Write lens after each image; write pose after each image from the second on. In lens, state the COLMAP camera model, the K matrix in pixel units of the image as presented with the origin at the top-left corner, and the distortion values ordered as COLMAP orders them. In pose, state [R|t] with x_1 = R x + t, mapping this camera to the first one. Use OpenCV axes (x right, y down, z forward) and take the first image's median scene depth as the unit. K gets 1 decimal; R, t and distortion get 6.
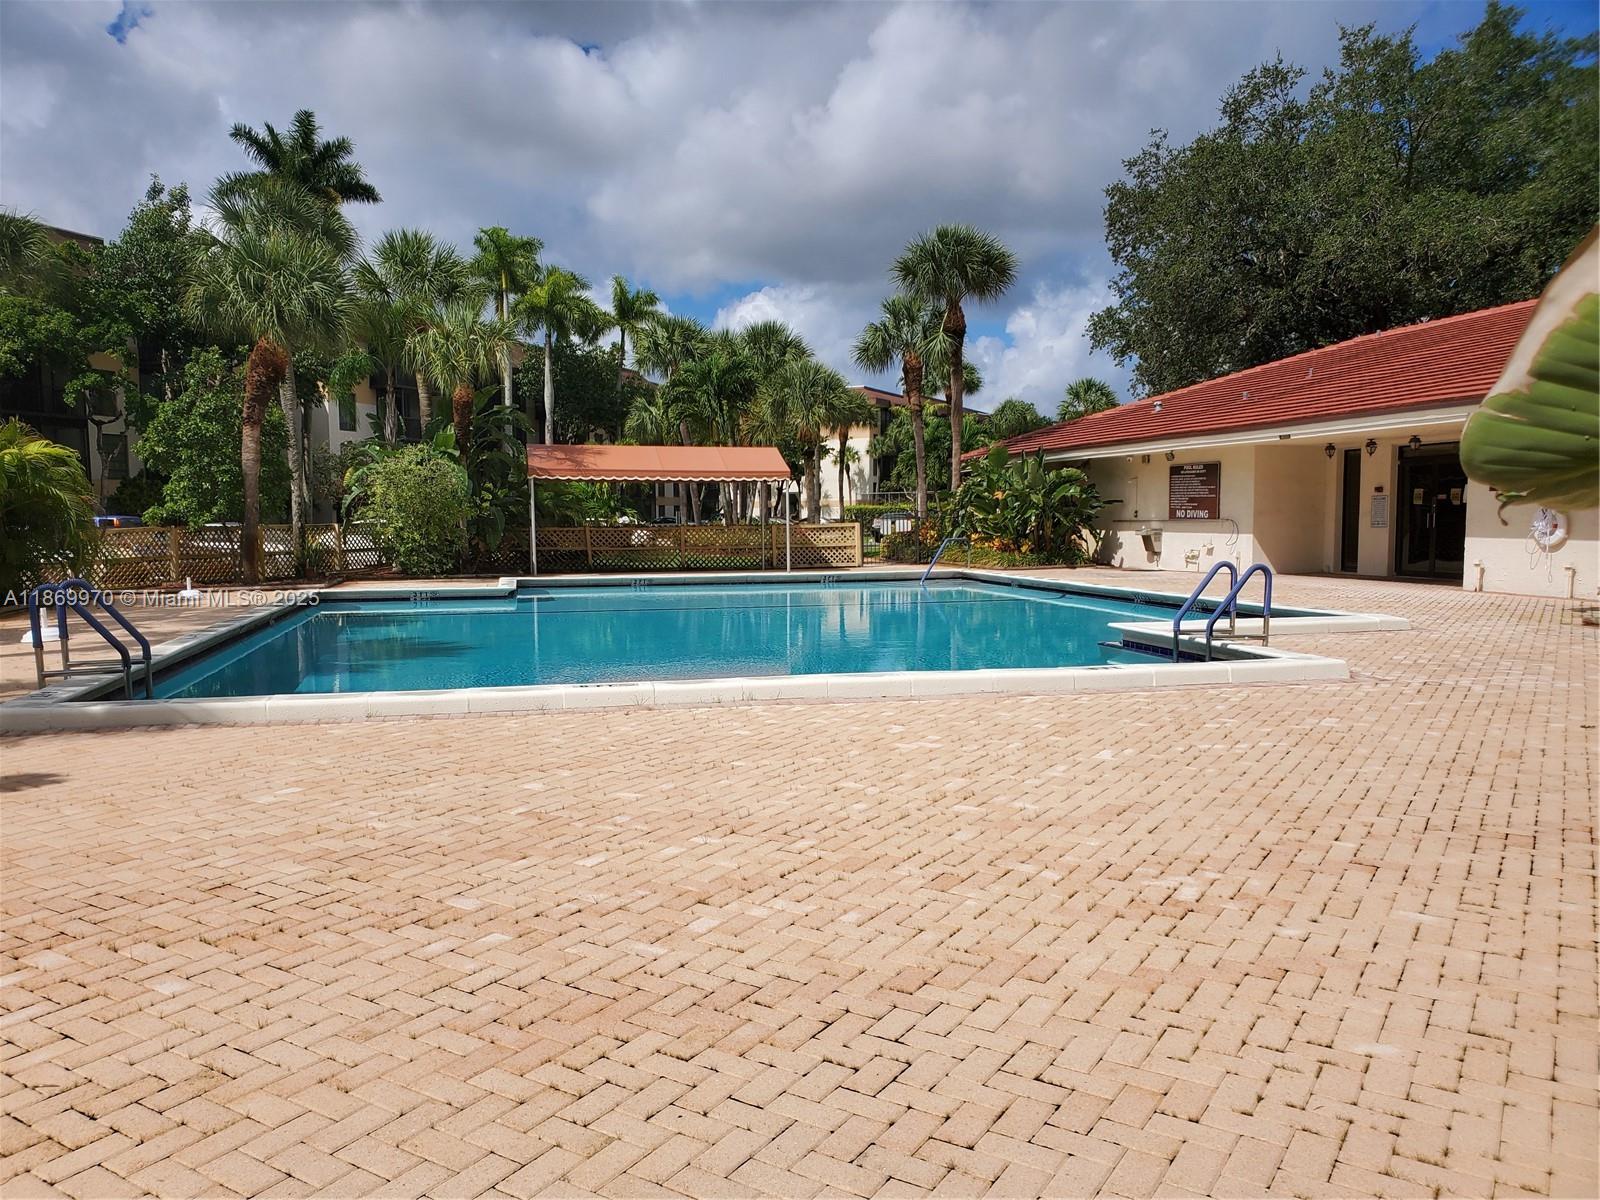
lens RADIAL K [[1226.1, 0, 777.8], [0, 1226.1, 619.1], [0, 0, 1]] dist [0.046679, -0.037109]
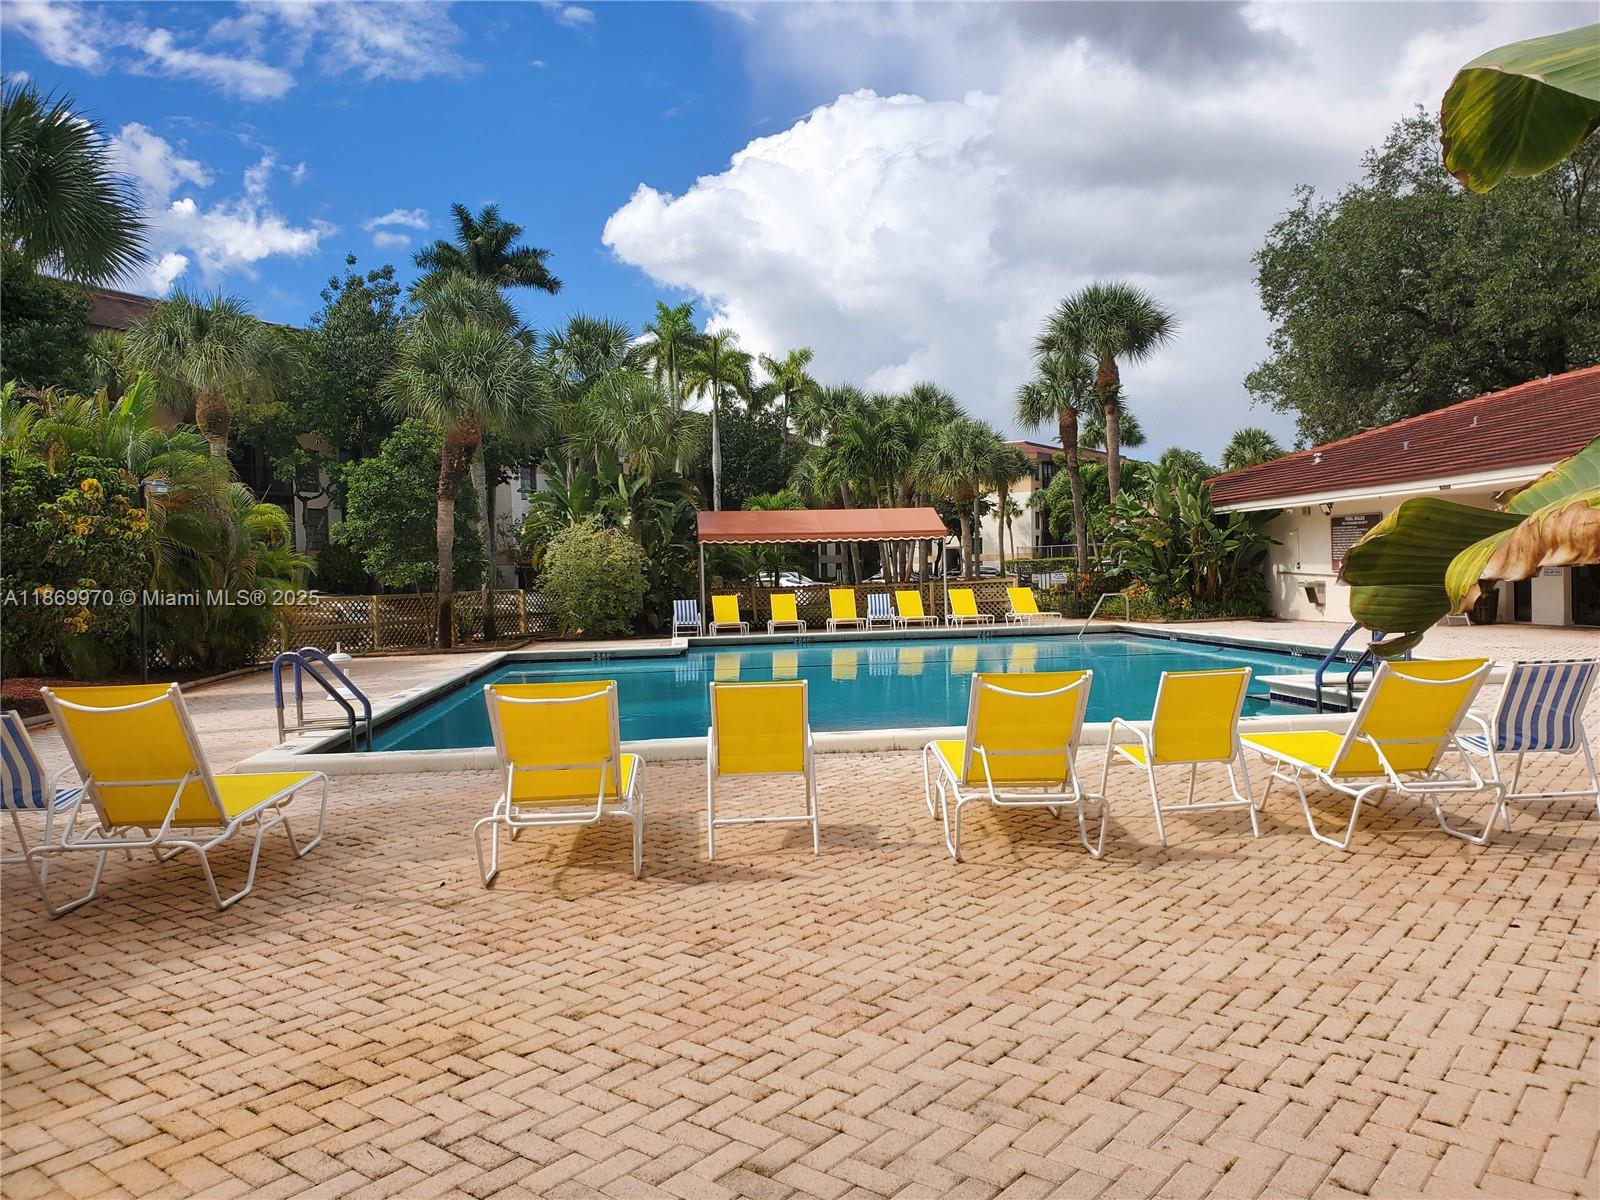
lens RADIAL K [[1226.1, 0, 794.0], [0, 1226.1, 600.4], [0, 0, 1]] dist [0.046679, -0.037109]
pose [[0.992692, -0.016193, -0.119587, 0.005239], [0.008955, 0.998109, -0.060817, -0.000295], [0.120346, 0.059302, 0.990959, -0.033485]]
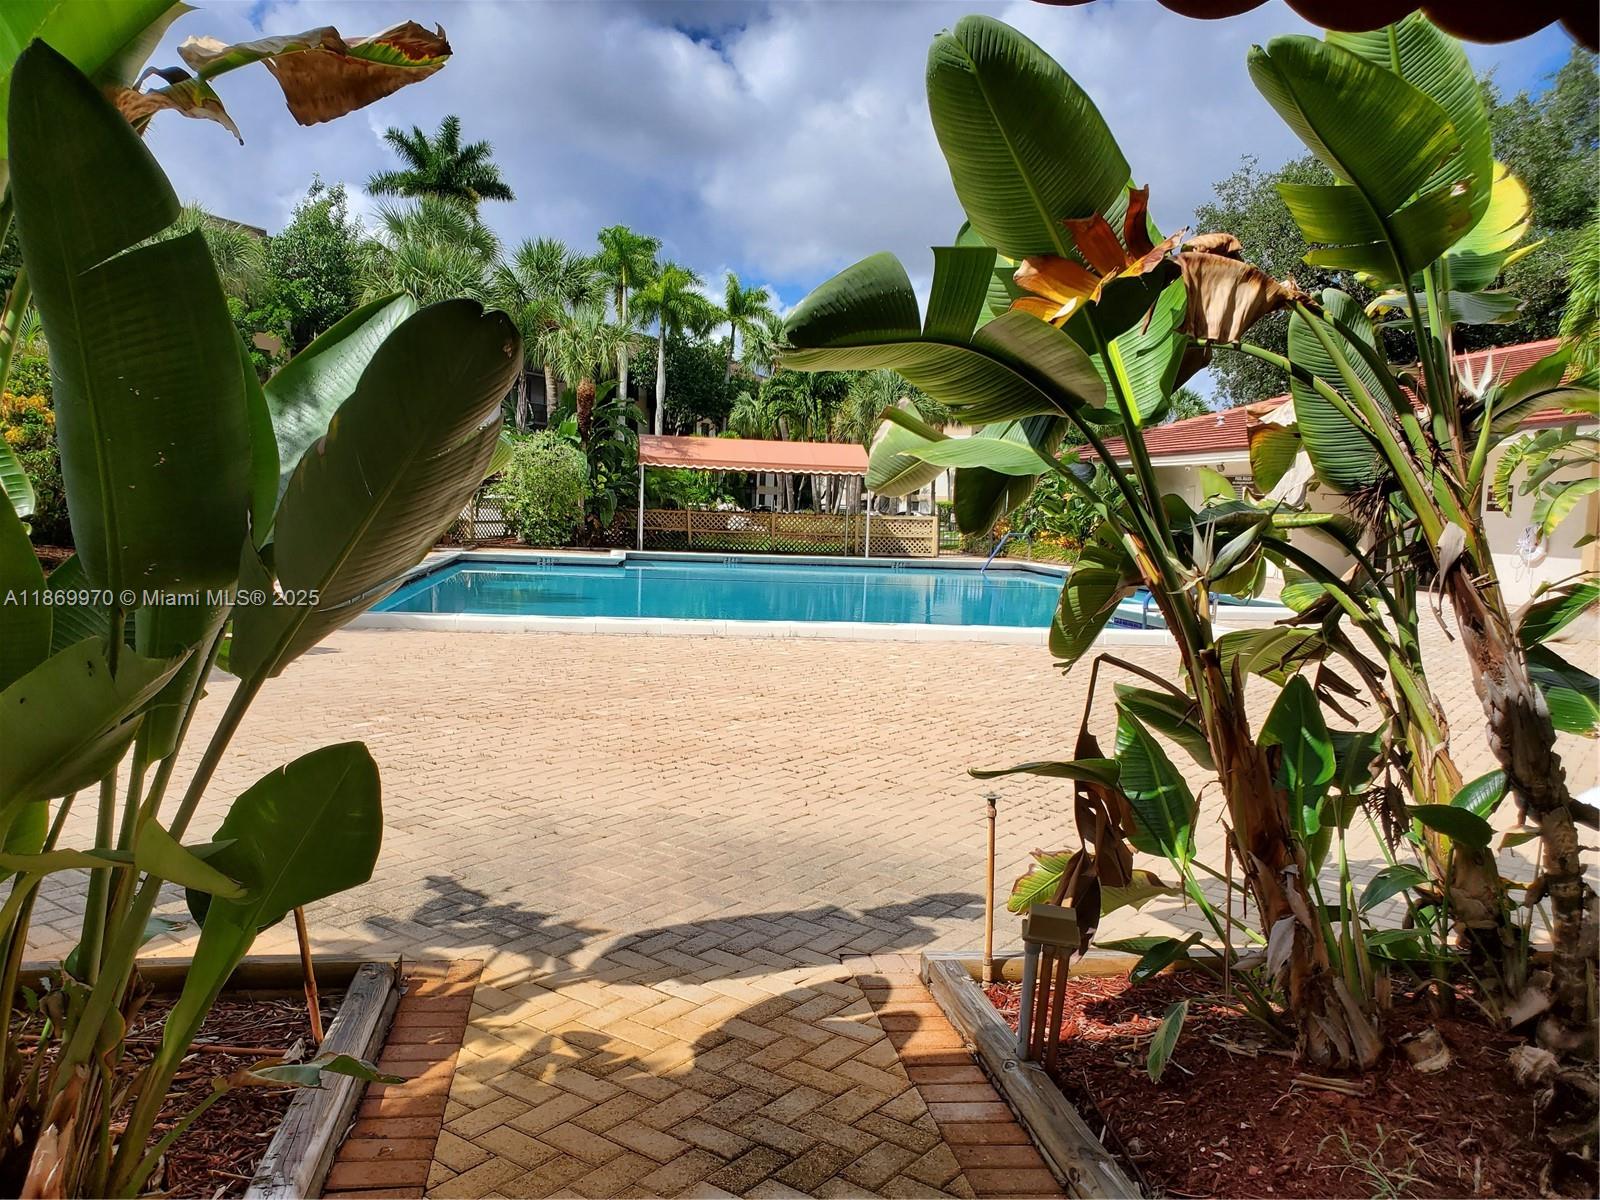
lens RADIAL K [[1226.1, 0, 799.2], [0, 1226.1, 617.7], [0, 0, 1]] dist [0.046679, -0.037109]
pose [[0.996855, 0.048610, -0.062584, 0.020656], [-0.048272, 0.998810, 0.006892, 0.011089], [0.062845, -0.003849, 0.998016, -0.115931]]
